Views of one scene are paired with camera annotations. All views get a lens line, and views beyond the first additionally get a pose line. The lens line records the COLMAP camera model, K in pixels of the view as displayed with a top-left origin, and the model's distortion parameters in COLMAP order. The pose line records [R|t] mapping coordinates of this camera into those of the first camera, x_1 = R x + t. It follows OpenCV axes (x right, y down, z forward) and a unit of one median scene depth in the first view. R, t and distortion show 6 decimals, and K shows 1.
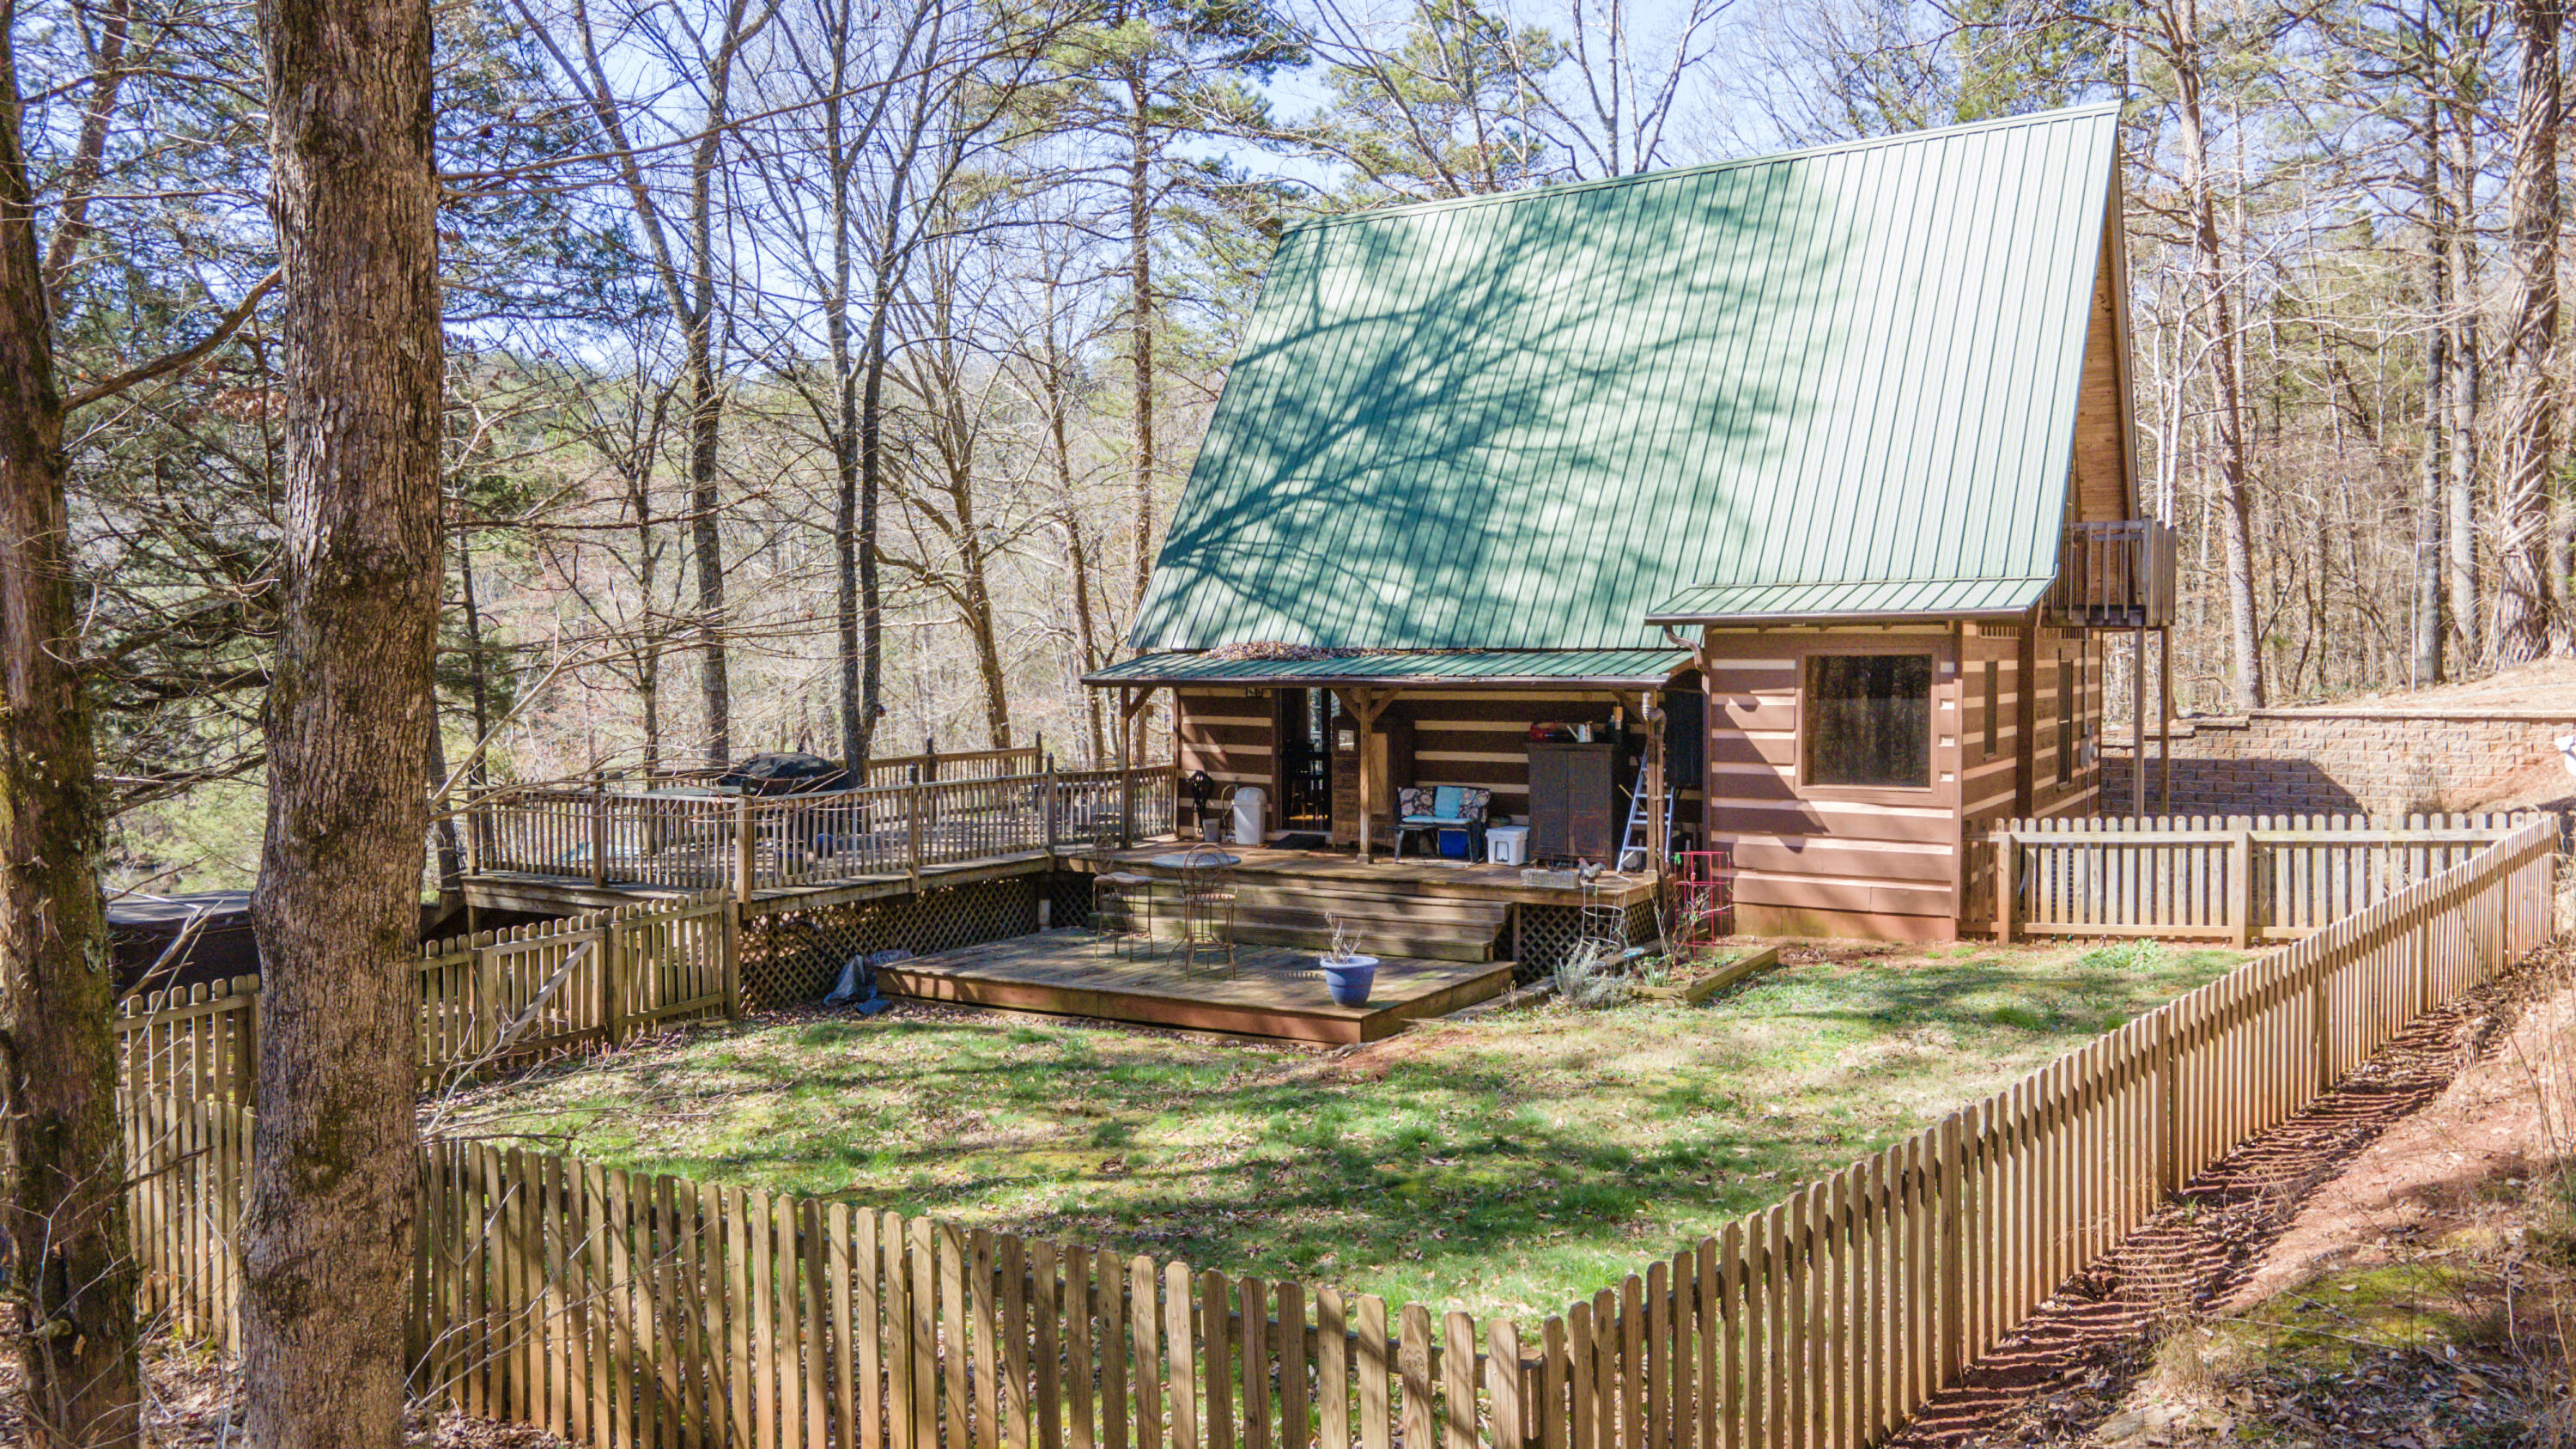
lens RADIAL K [[1873.7, 0, 1283.9], [0, 1873.7, 715.1], [0, 0, 1]] dist [0.039675, 0.001754]
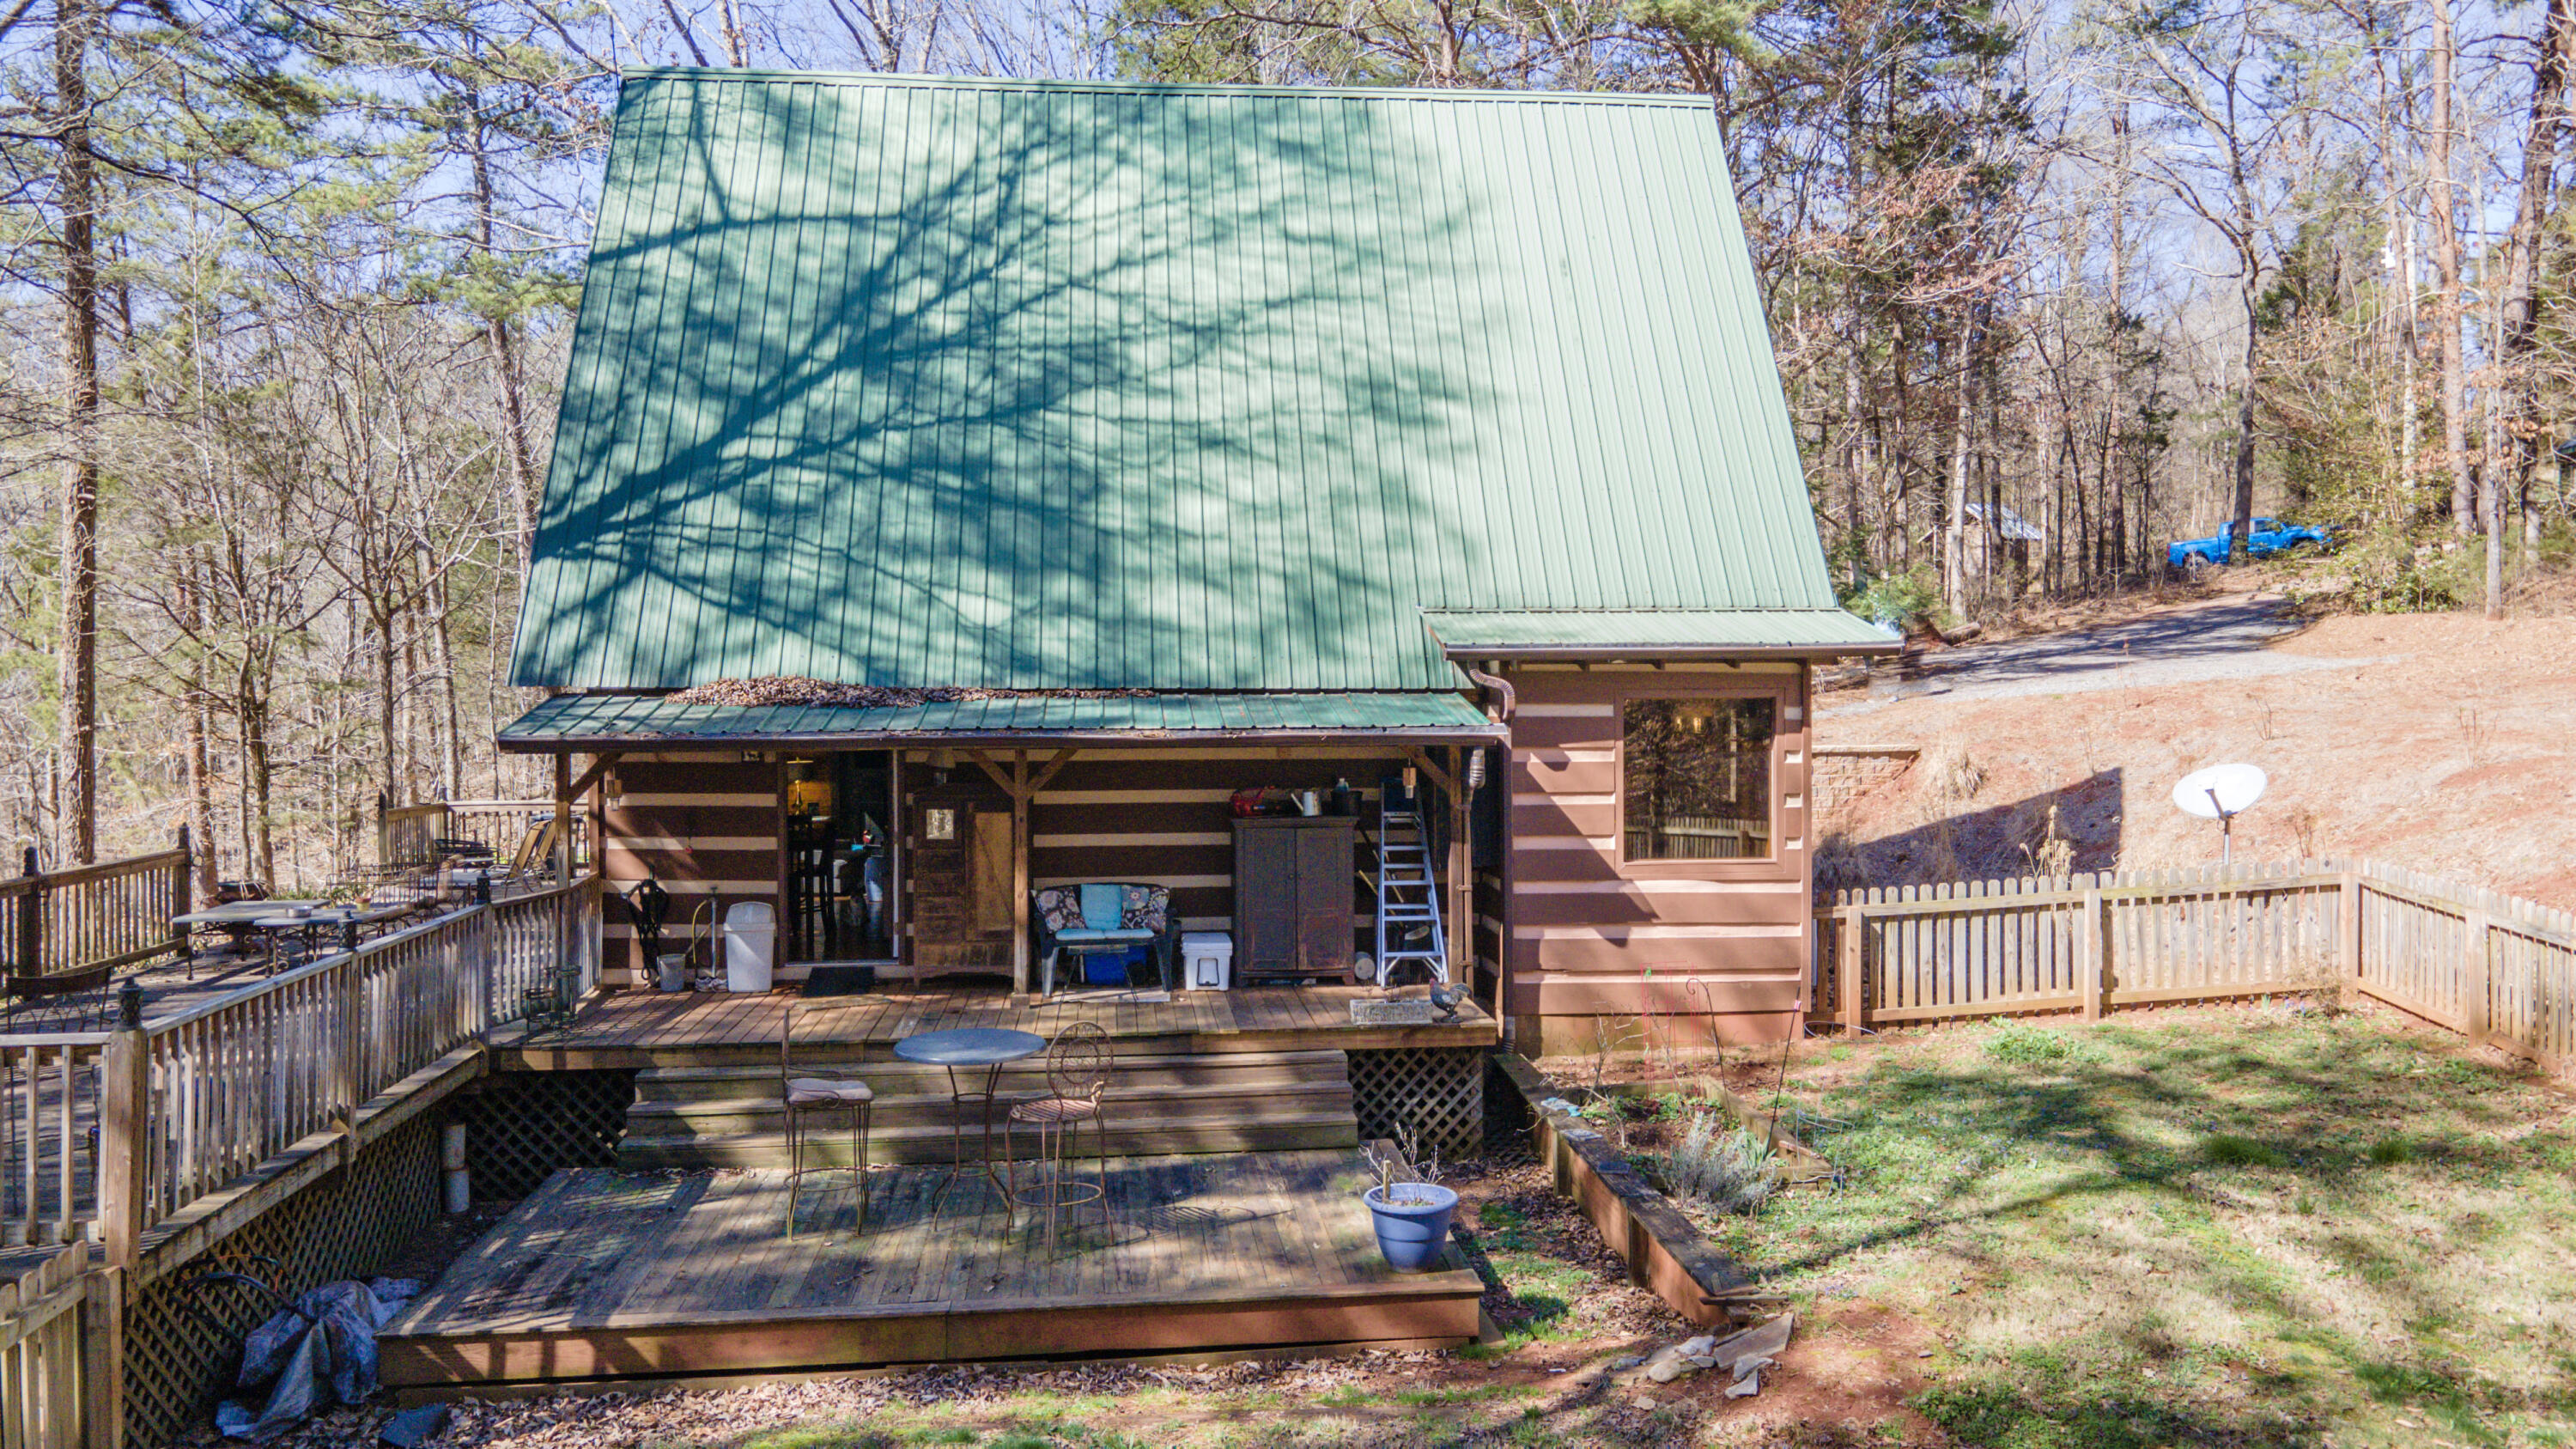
lens RADIAL K [[1873.7, 0, 1283.9], [0, 1873.7, 715.1], [0, 0, 1]] dist [0.039675, 0.001754]
pose [[0.799032, -0.009074, 0.601221, -0.265480], [0.019080, 0.999765, -0.010269, -0.016136], [-0.600986, 0.019677, 0.799017, 0.370682]]
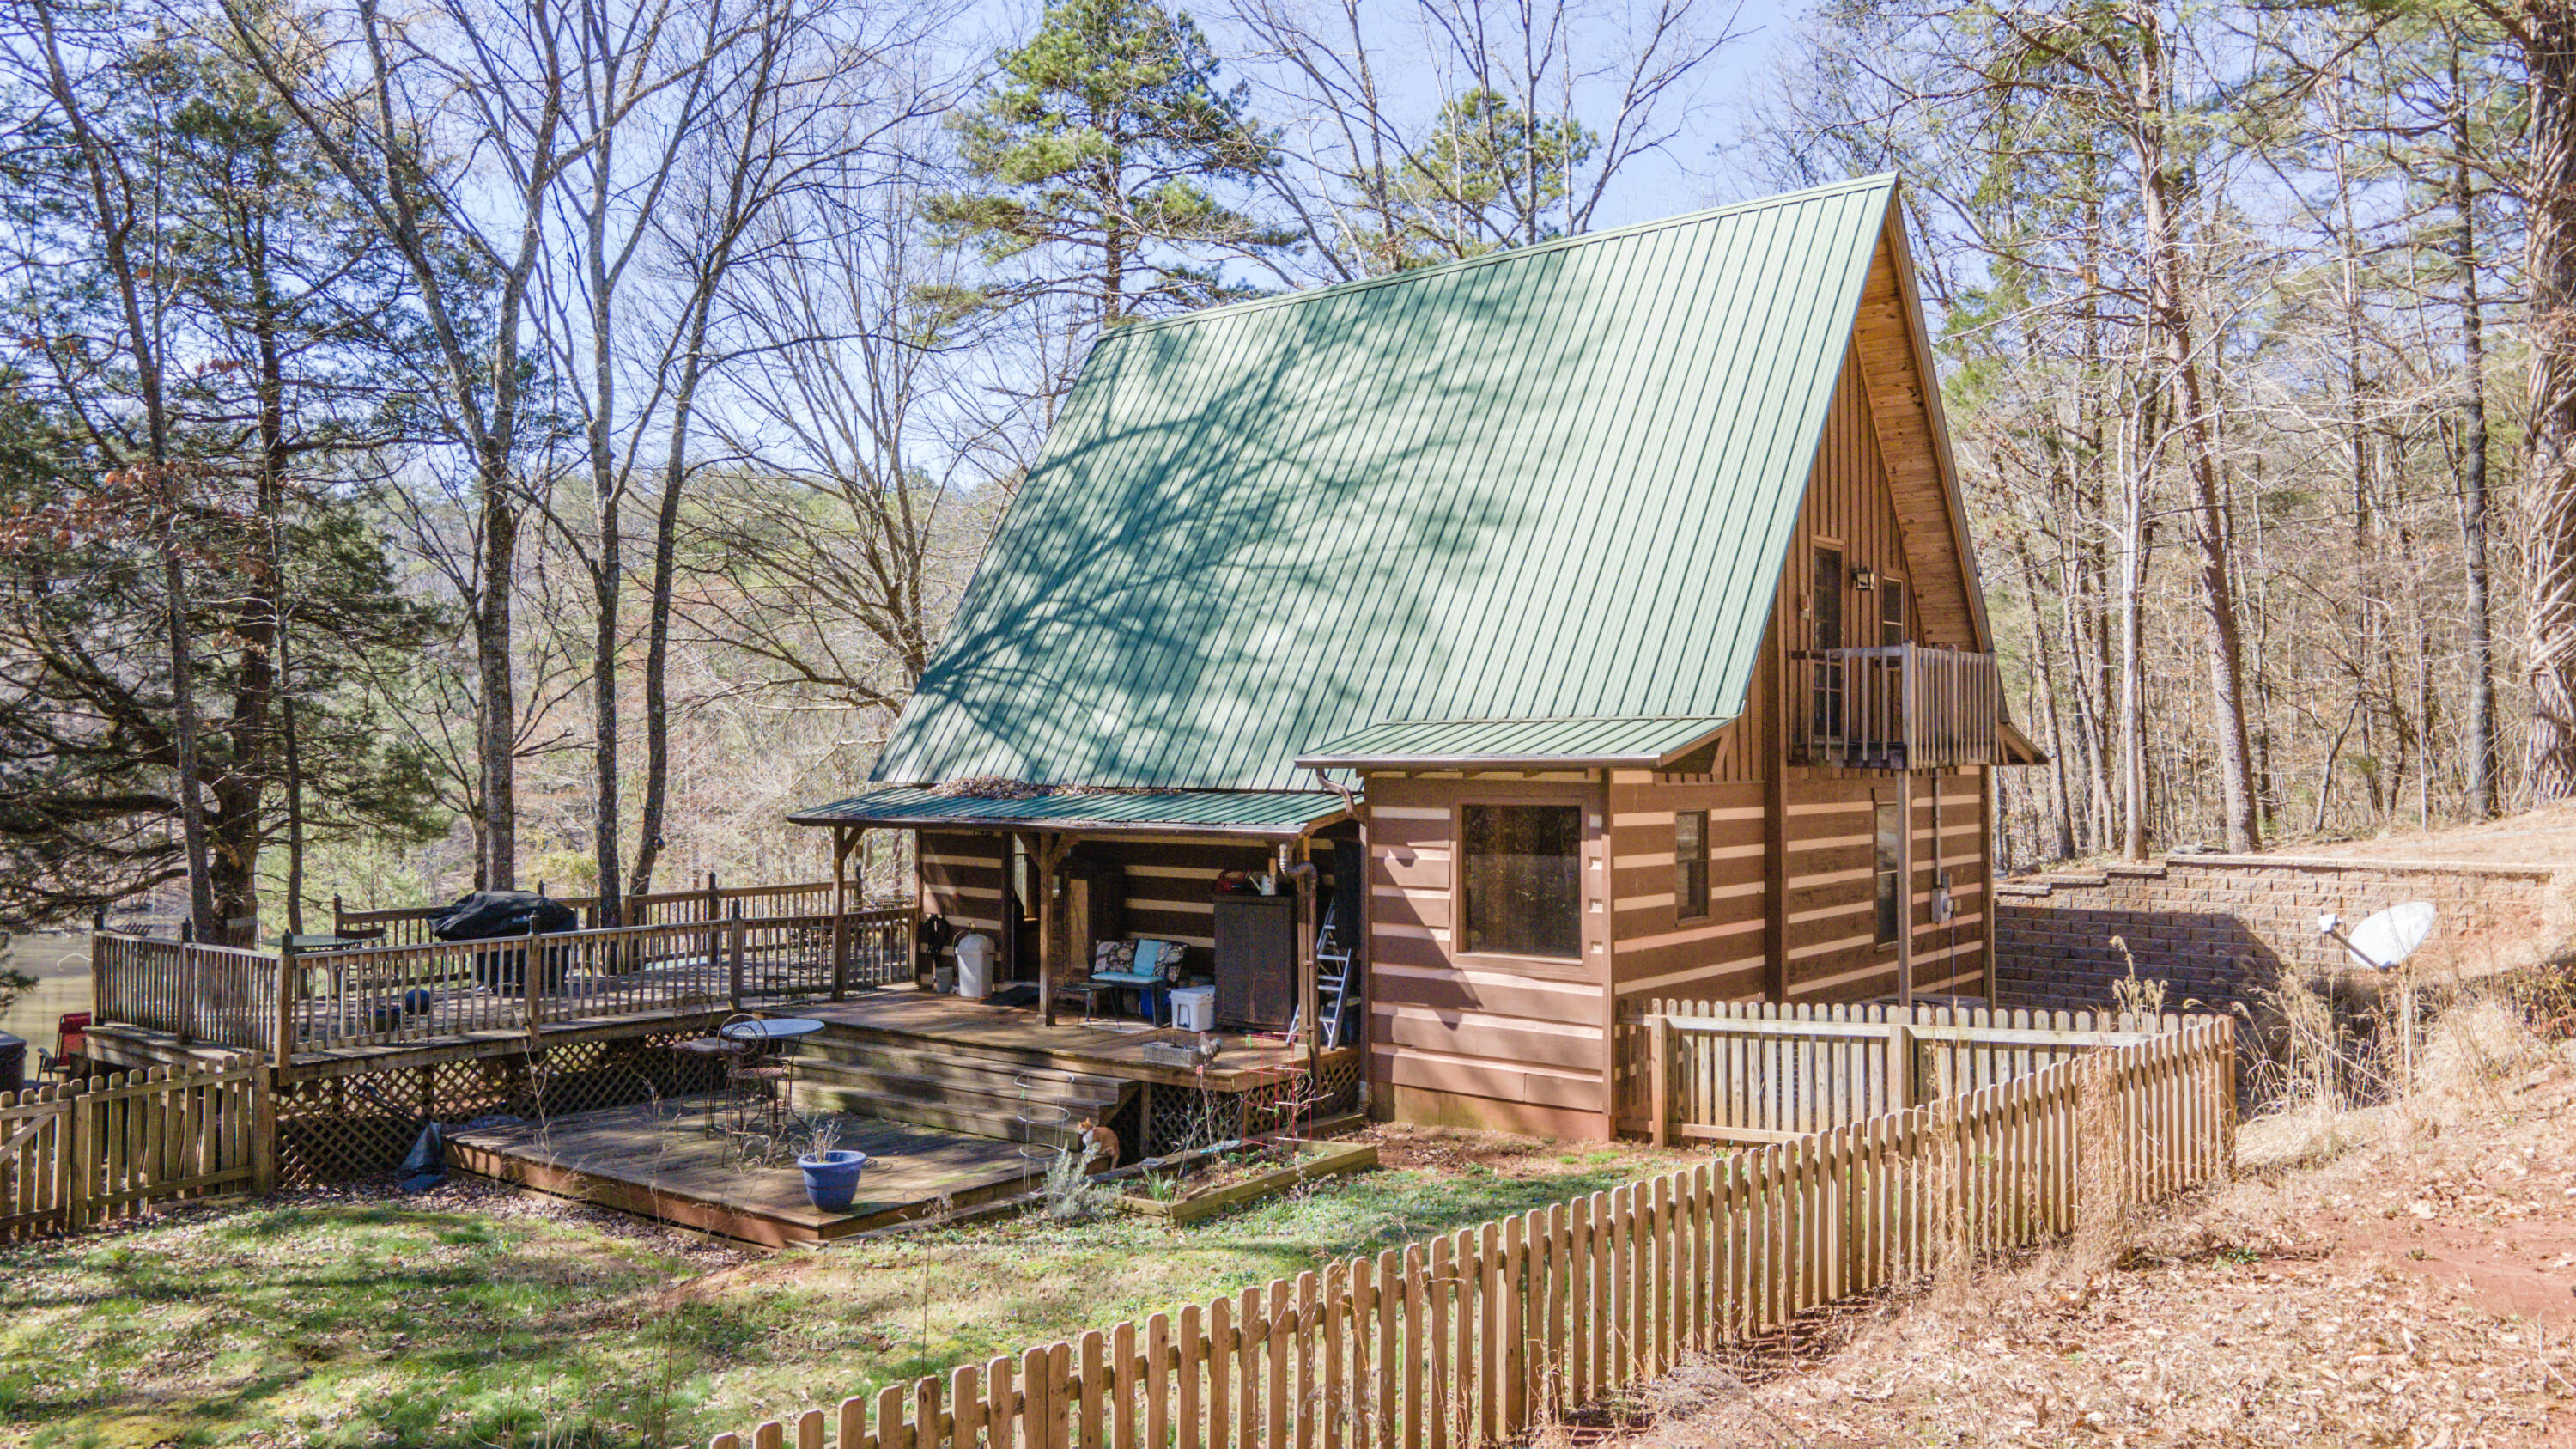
lens RADIAL K [[1868.7, 0, 1275.1], [0, 1868.7, 721.6], [0, 0, 1]] dist [0.038745, 0.000706]
pose [[0.991337, 0.000099, -0.131339, 0.253086], [-0.006496, 0.998813, -0.048282, -0.022666], [0.131179, 0.048717, 0.990161, 0.101619]]
